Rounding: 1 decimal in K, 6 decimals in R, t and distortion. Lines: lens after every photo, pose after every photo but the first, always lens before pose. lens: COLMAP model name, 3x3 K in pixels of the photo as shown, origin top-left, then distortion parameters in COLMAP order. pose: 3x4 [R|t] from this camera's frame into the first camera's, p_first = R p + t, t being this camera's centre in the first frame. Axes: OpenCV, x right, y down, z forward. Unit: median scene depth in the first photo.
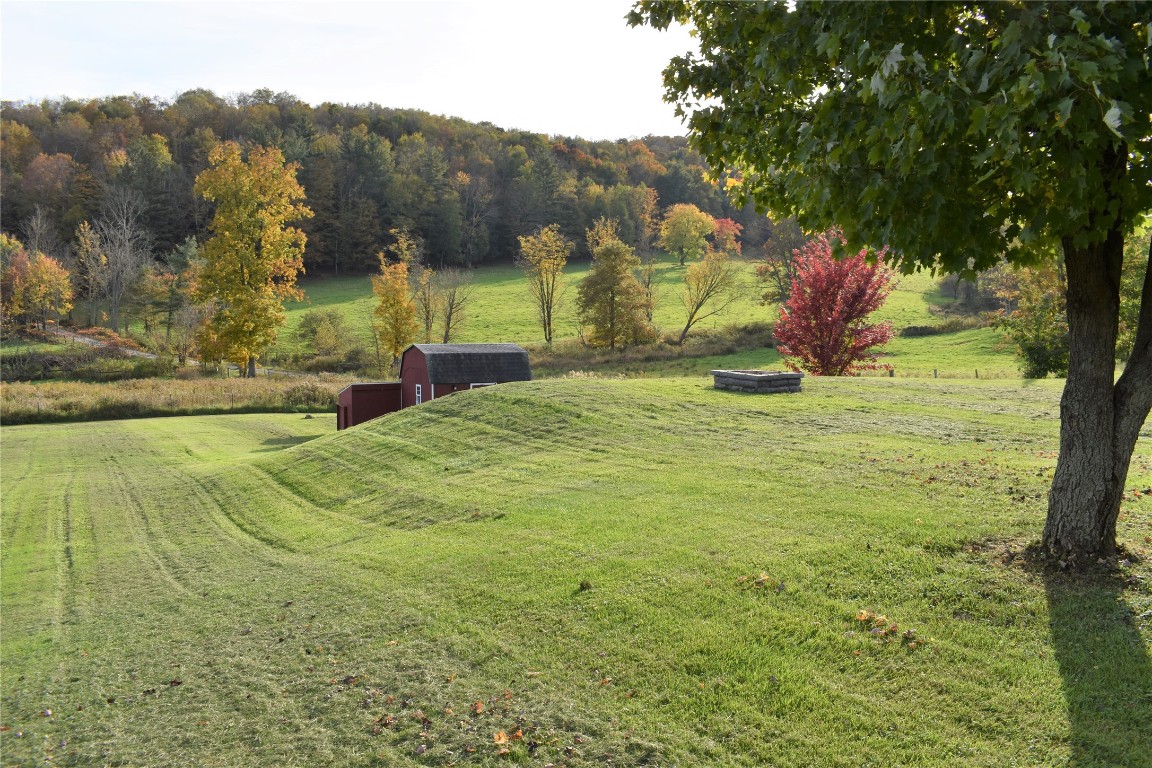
lens RADIAL K [[934.6, 0, 582.9], [0, 934.6, 385.2], [0, 0, 1]] dist [-0.094830, 0.015313]
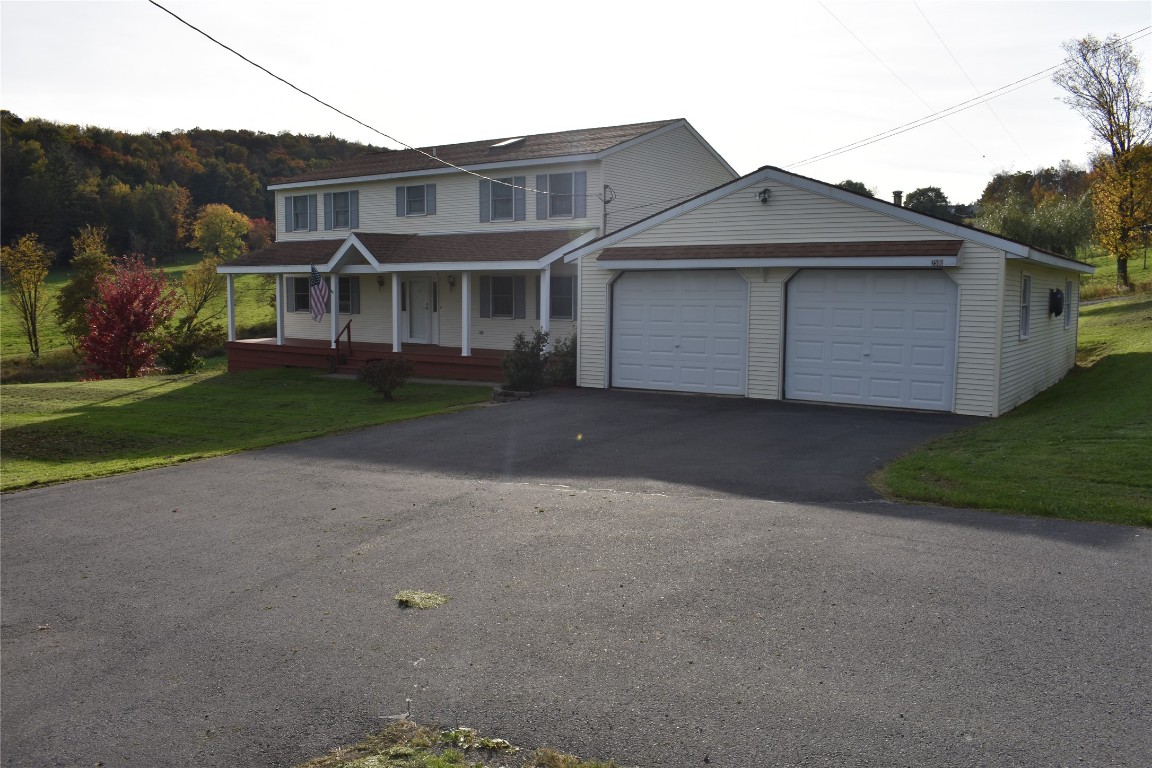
lens RADIAL K [[934.6, 0, 582.9], [0, 934.6, 385.2], [0, 0, 1]] dist [-0.094830, 0.015313]
pose [[0.904650, -0.064371, 0.421265, 0.099537], [0.061362, 0.997901, 0.020712, 0.003519], [-0.421713, 0.007112, 0.906701, -0.128246]]
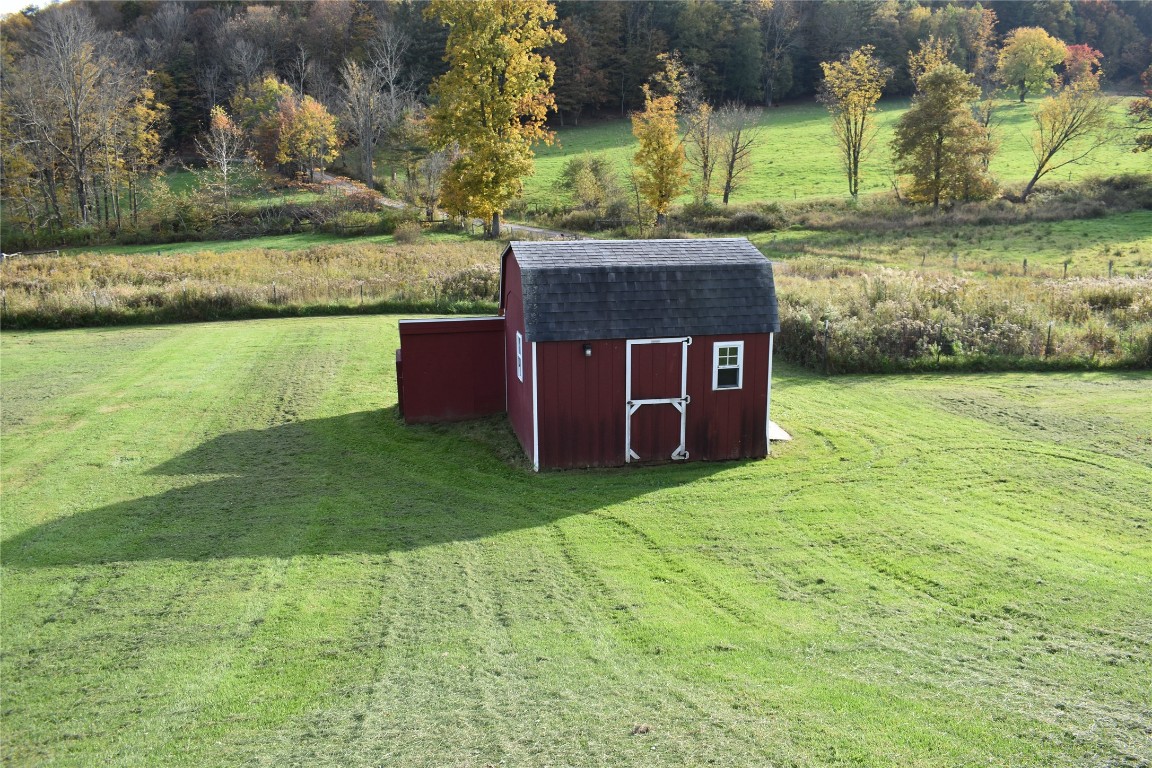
lens RADIAL K [[934.6, 0, 582.9], [0, 934.6, 385.2], [0, 0, 1]] dist [-0.094830, 0.015313]
pose [[0.948993, 0.067382, -0.308013, -0.001990], [-0.016122, 0.985990, 0.166025, -0.015839], [0.314885, -0.152591, 0.936783, 0.179248]]
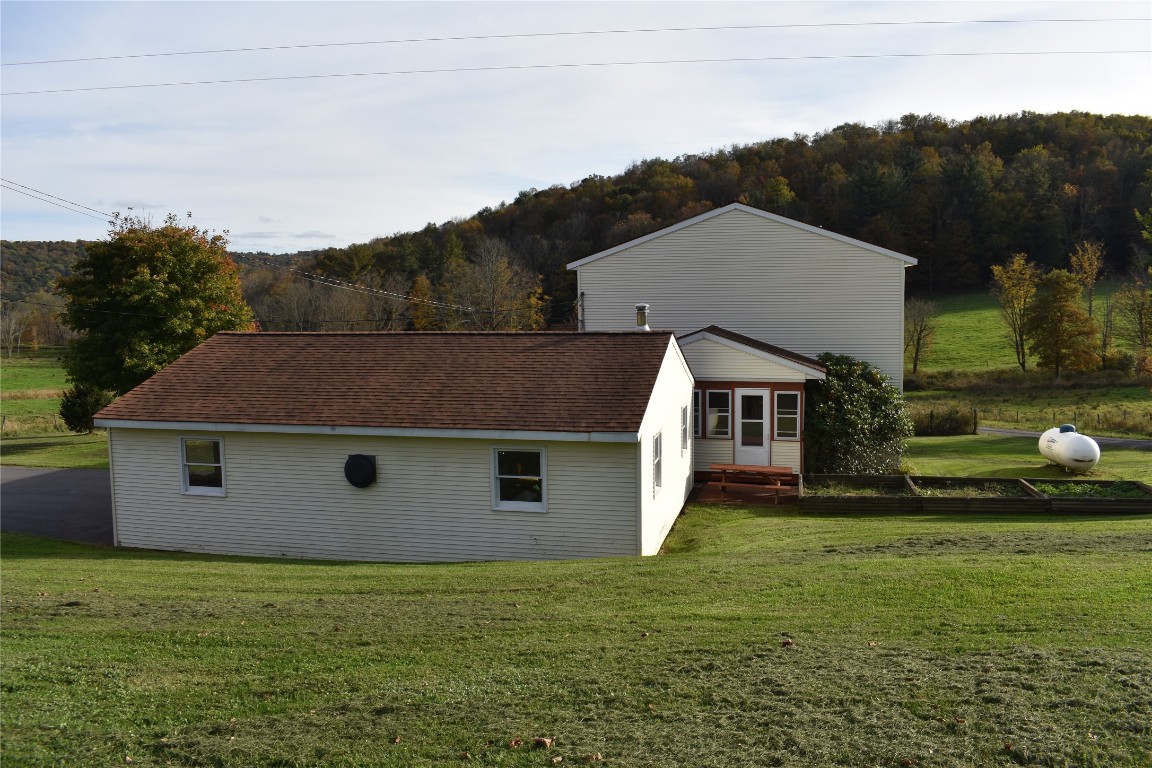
lens RADIAL K [[934.6, 0, 582.9], [0, 934.6, 385.2], [0, 0, 1]] dist [-0.094830, 0.015313]
pose [[0.728190, 0.037083, -0.684371, 0.373311], [-0.040191, 0.999127, 0.011374, -0.019829], [0.684195, 0.019223, 0.729045, -0.095691]]
